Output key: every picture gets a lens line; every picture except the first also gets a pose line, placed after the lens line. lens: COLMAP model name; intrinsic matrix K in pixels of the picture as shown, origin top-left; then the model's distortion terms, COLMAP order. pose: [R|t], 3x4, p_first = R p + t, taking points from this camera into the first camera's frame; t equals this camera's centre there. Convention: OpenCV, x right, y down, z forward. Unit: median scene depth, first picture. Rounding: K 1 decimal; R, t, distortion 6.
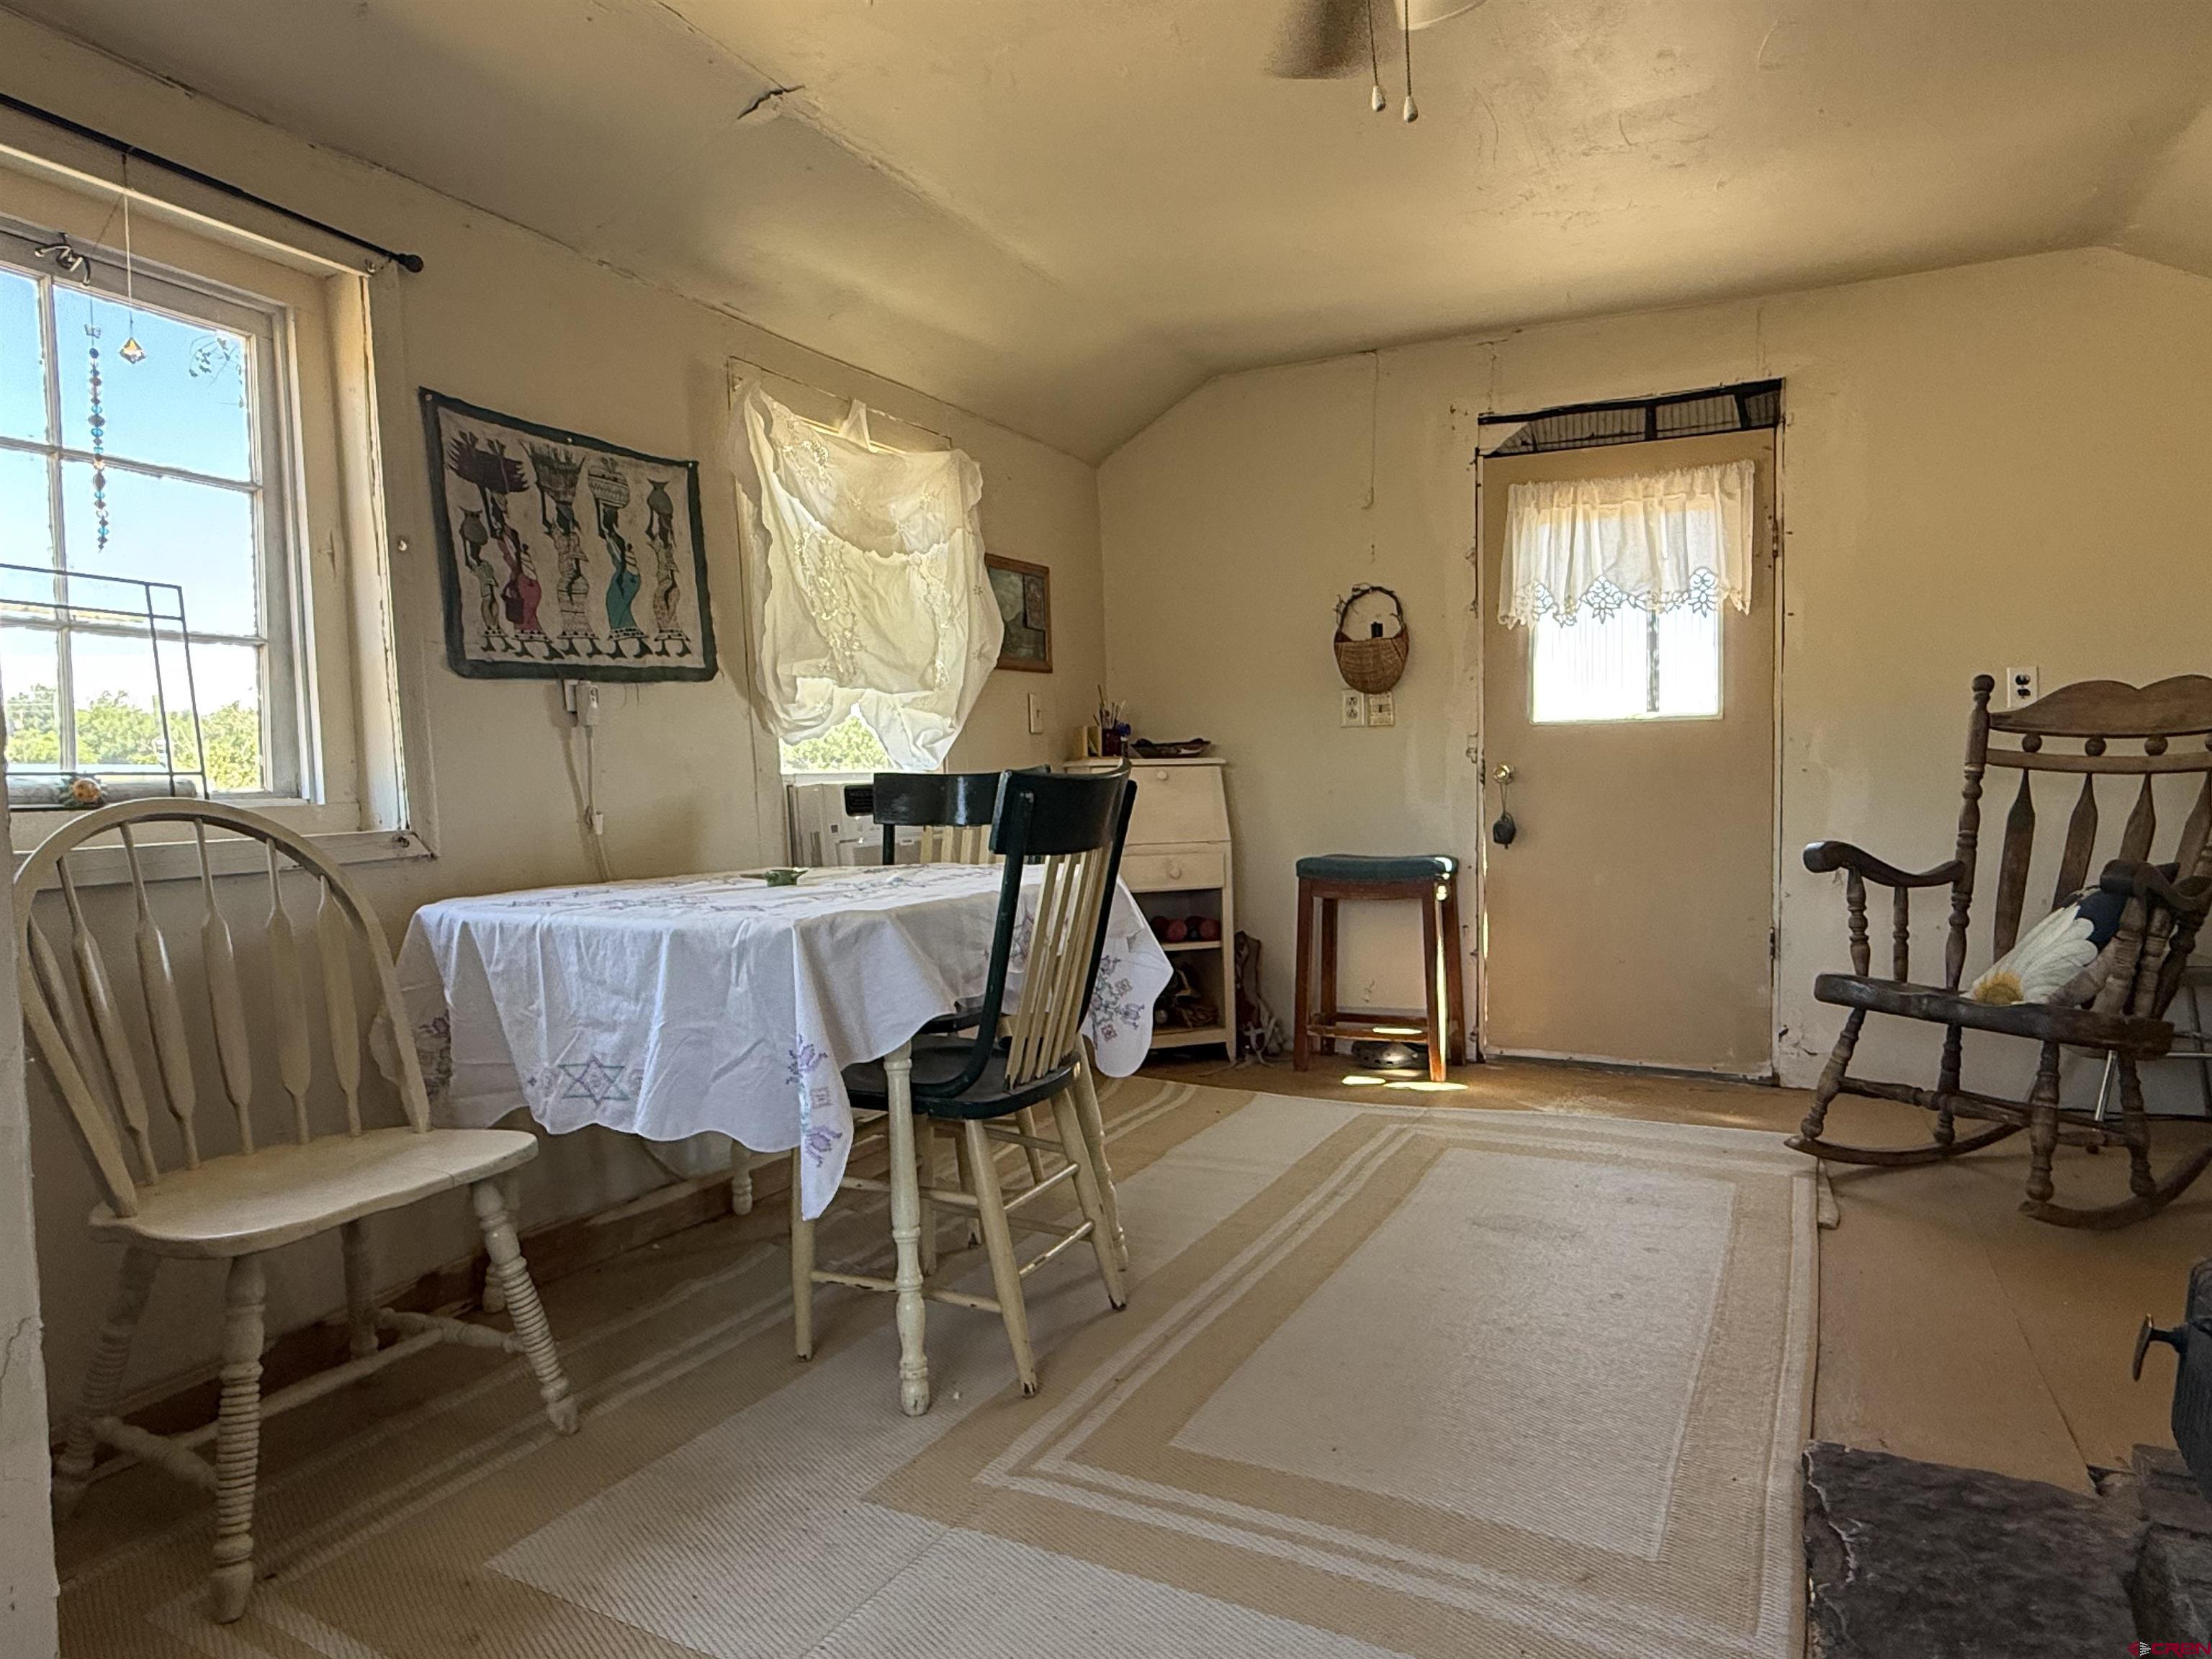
lens RADIAL K [[1317.7, 0, 1106.0], [0, 1317.7, 829.5], [0, 0, 1]] dist [-0.038149, 0.021345]
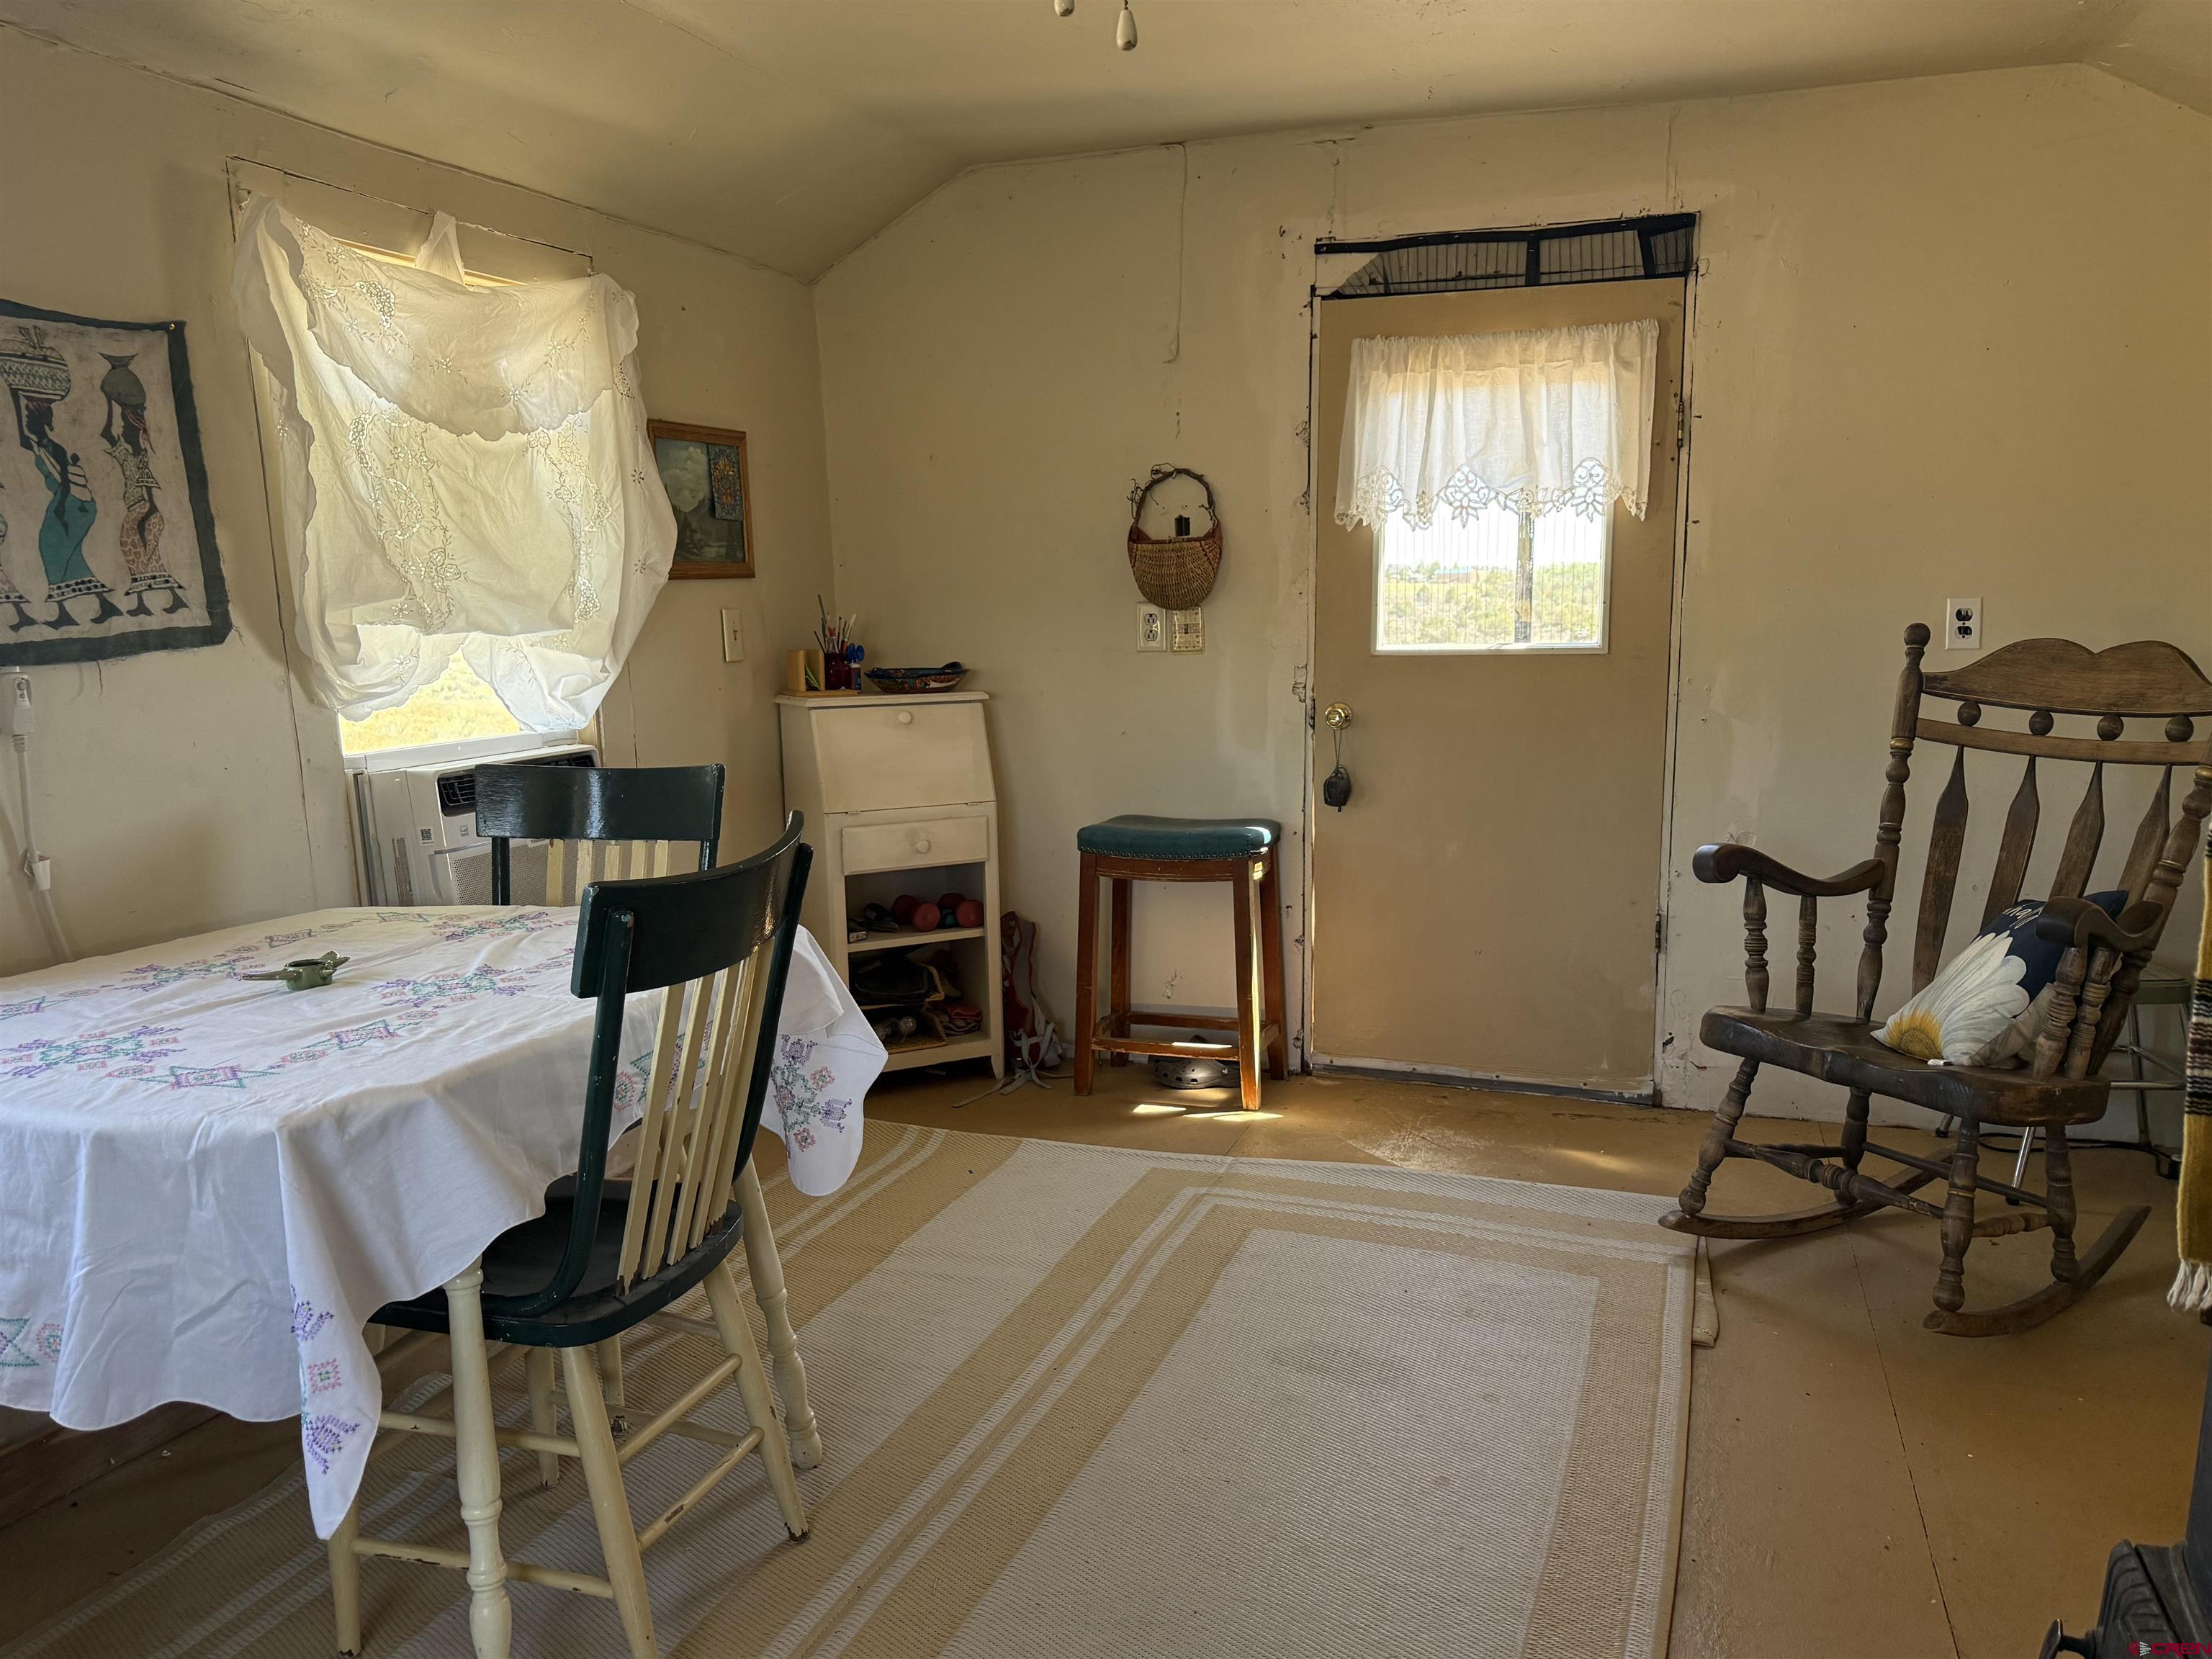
lens RADIAL K [[1641.5, 0, 1106.0], [0, 1641.5, 829.5], [0, 0, 1]] dist [-0.009753, -0.007997]
pose [[0.990798, -0.011640, 0.134851, 0.043438], [-0.001674, 0.995165, 0.098198, -0.093748], [-0.135342, -0.097520, 0.985988, 0.063864]]
